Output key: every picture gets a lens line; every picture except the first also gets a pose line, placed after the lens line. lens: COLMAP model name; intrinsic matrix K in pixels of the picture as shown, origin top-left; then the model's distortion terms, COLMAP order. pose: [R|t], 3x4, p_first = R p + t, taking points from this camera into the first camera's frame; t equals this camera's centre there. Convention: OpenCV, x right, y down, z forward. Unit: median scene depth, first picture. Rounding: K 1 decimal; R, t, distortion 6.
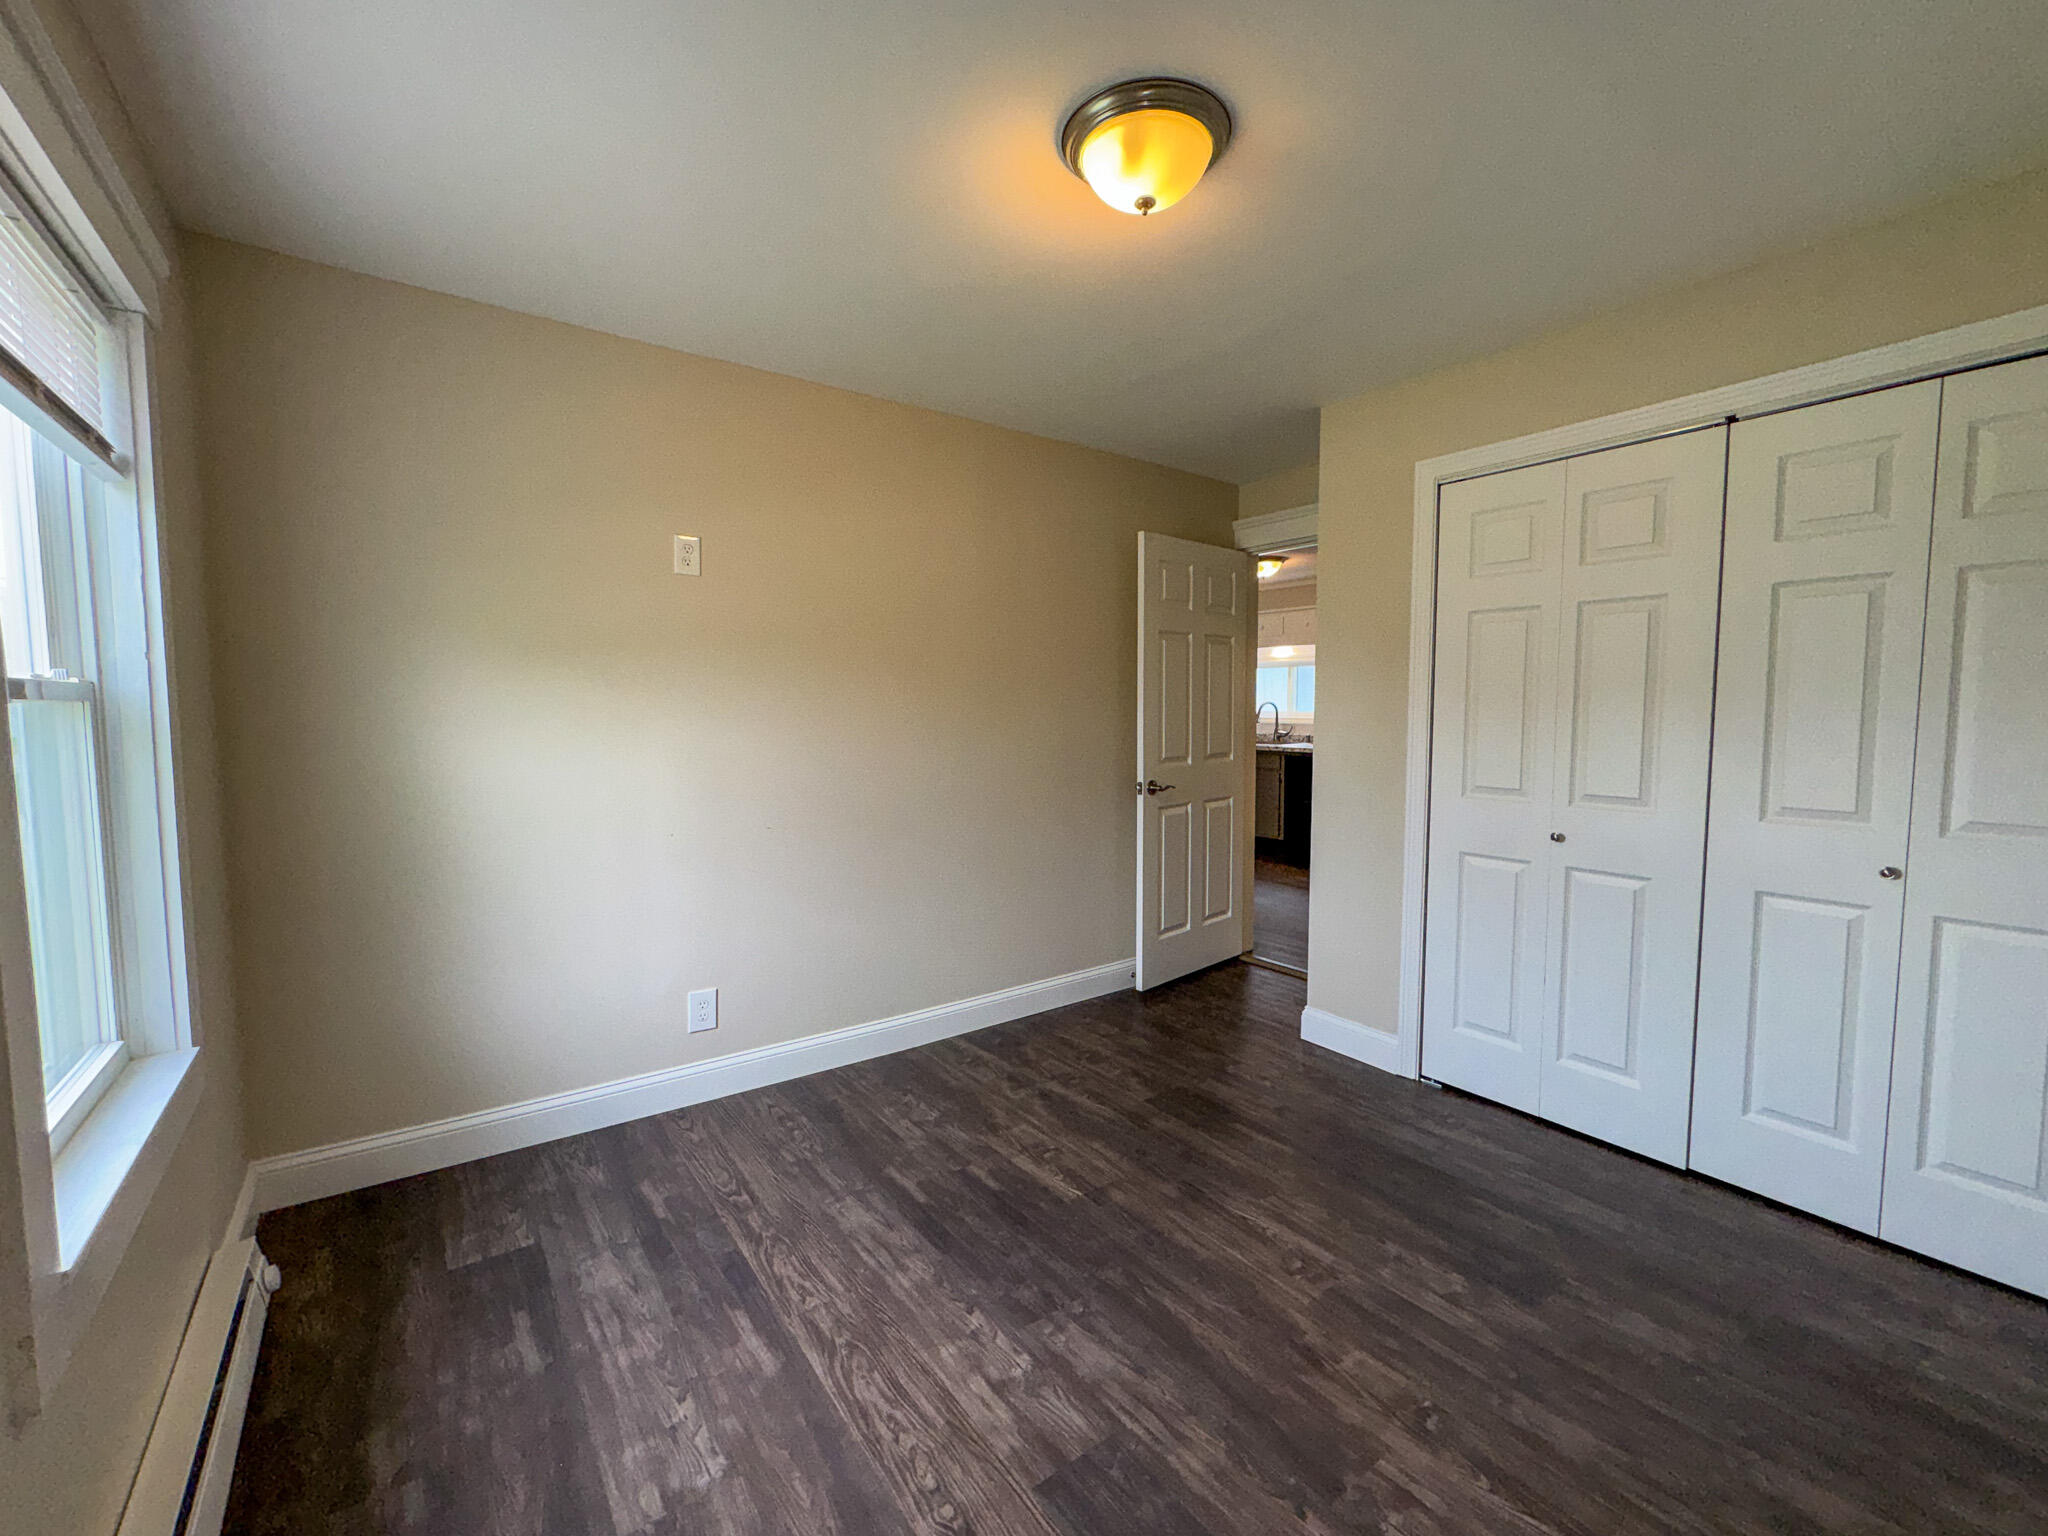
lens RADIAL K [[836.2, 0, 1010.6], [0, 836.2, 766.2], [0, 0, 1]] dist [-0.001699, -0.000580]
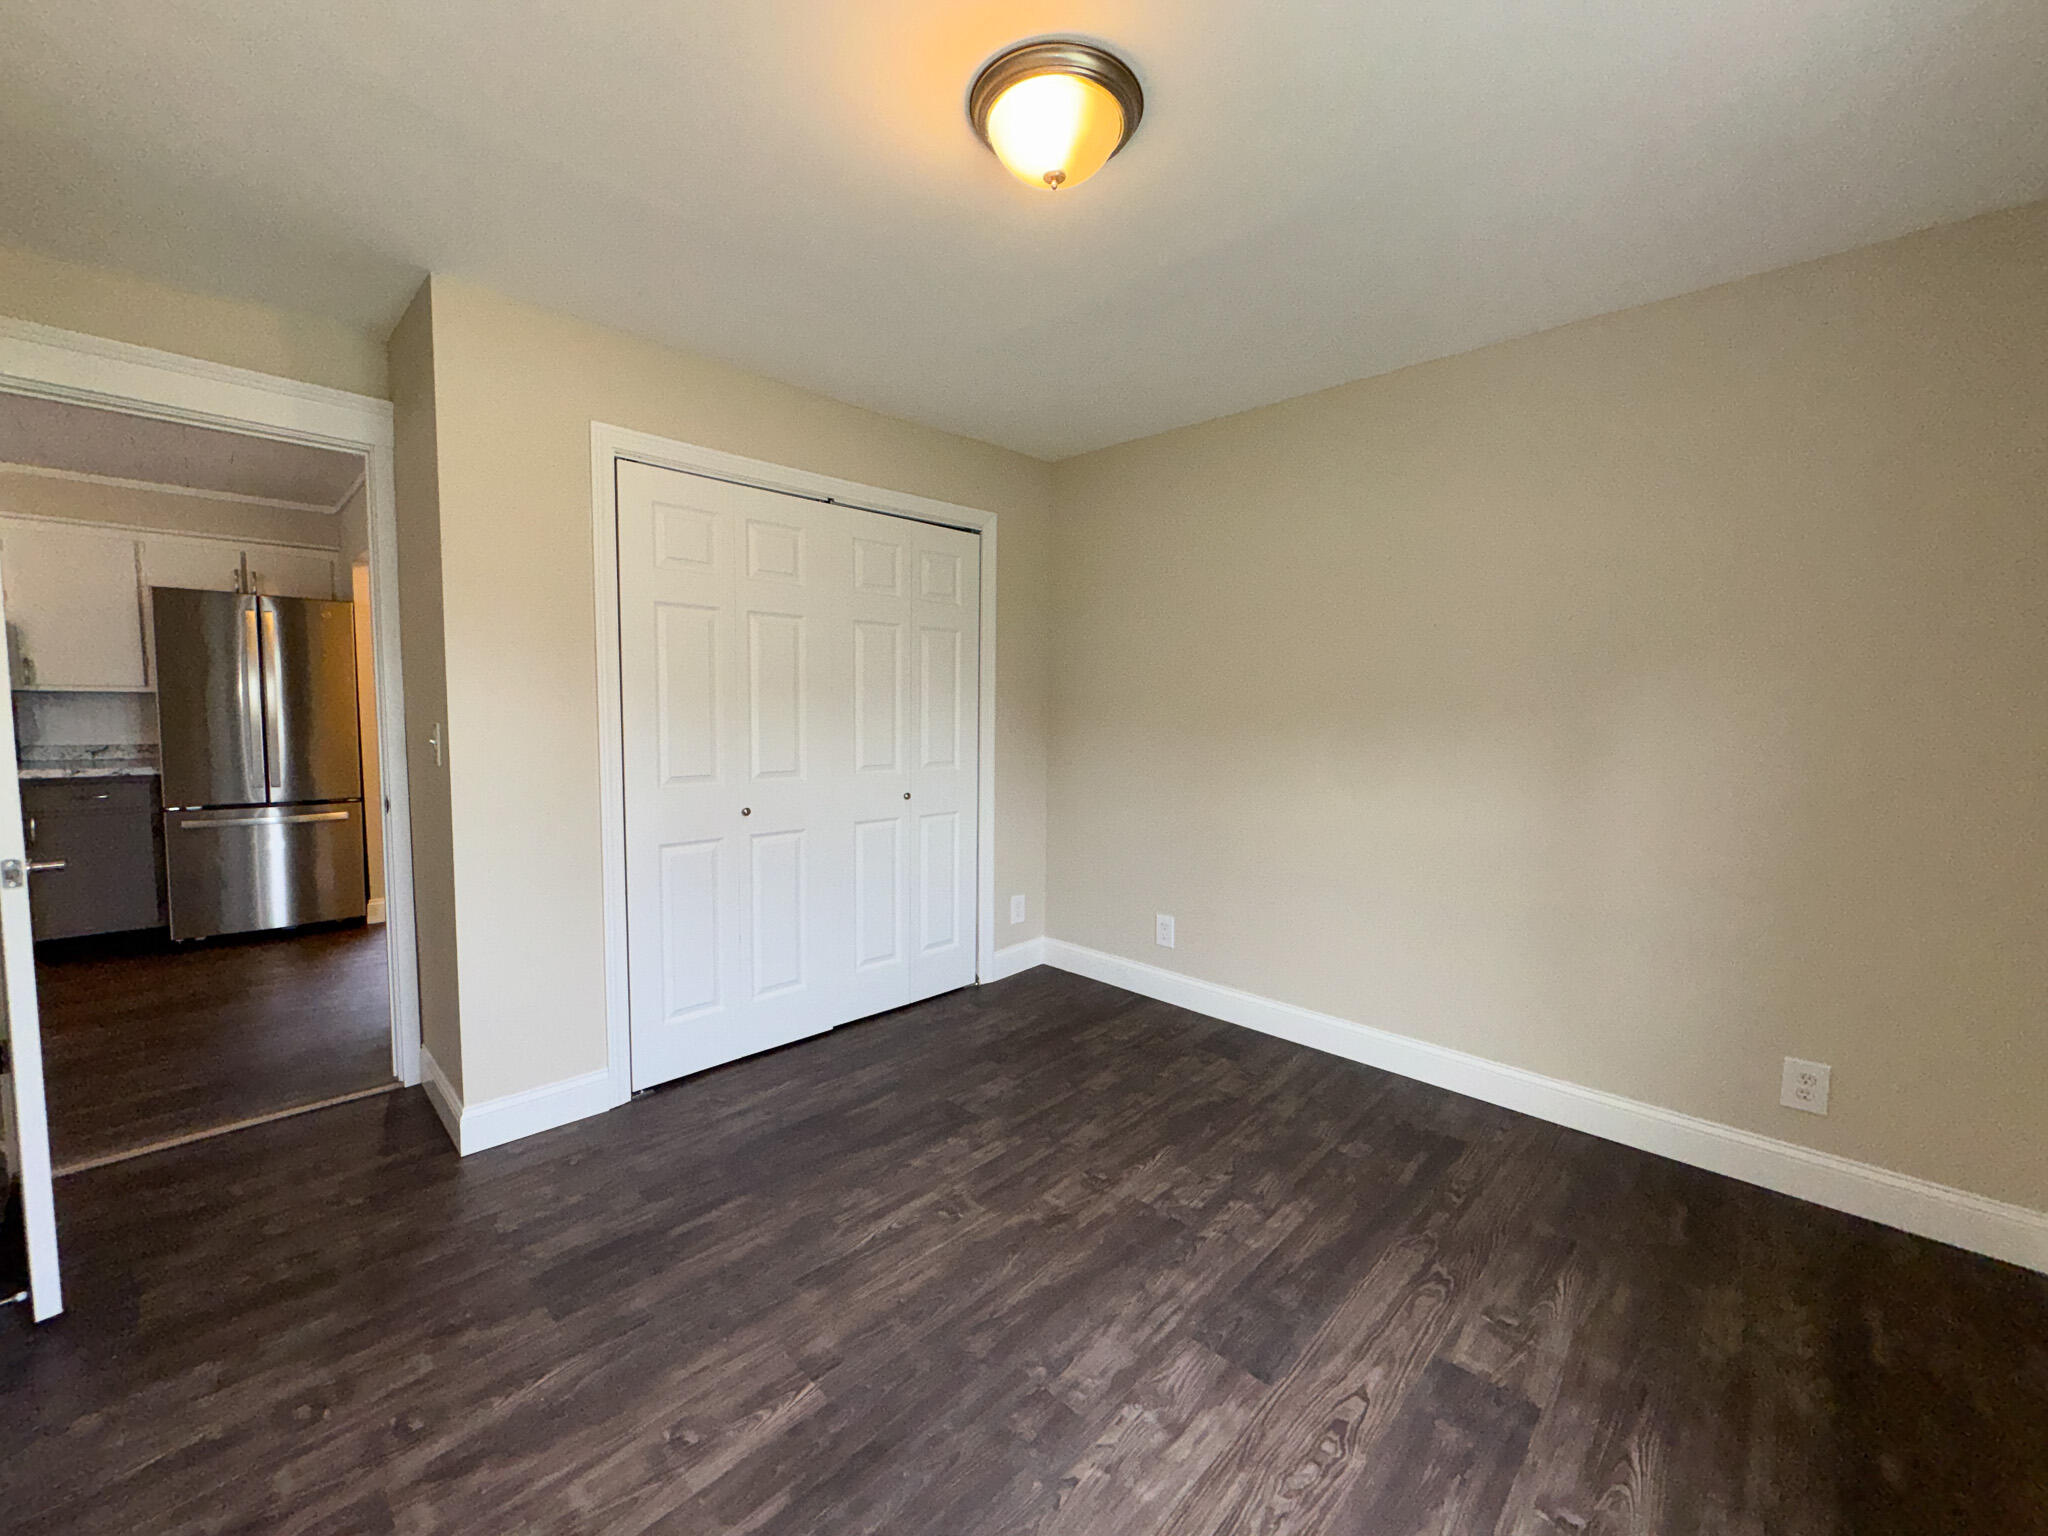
lens RADIAL K [[836.2, 0, 1008.3], [0, 836.2, 770.3], [0, 0, 1]] dist [-0.001699, -0.000580]
pose [[-0.178670, -0.074316, 0.981098, -0.764827], [0.058556, 0.994573, 0.086000, -0.070367], [-0.982165, 0.072815, -0.173349, 1.177219]]
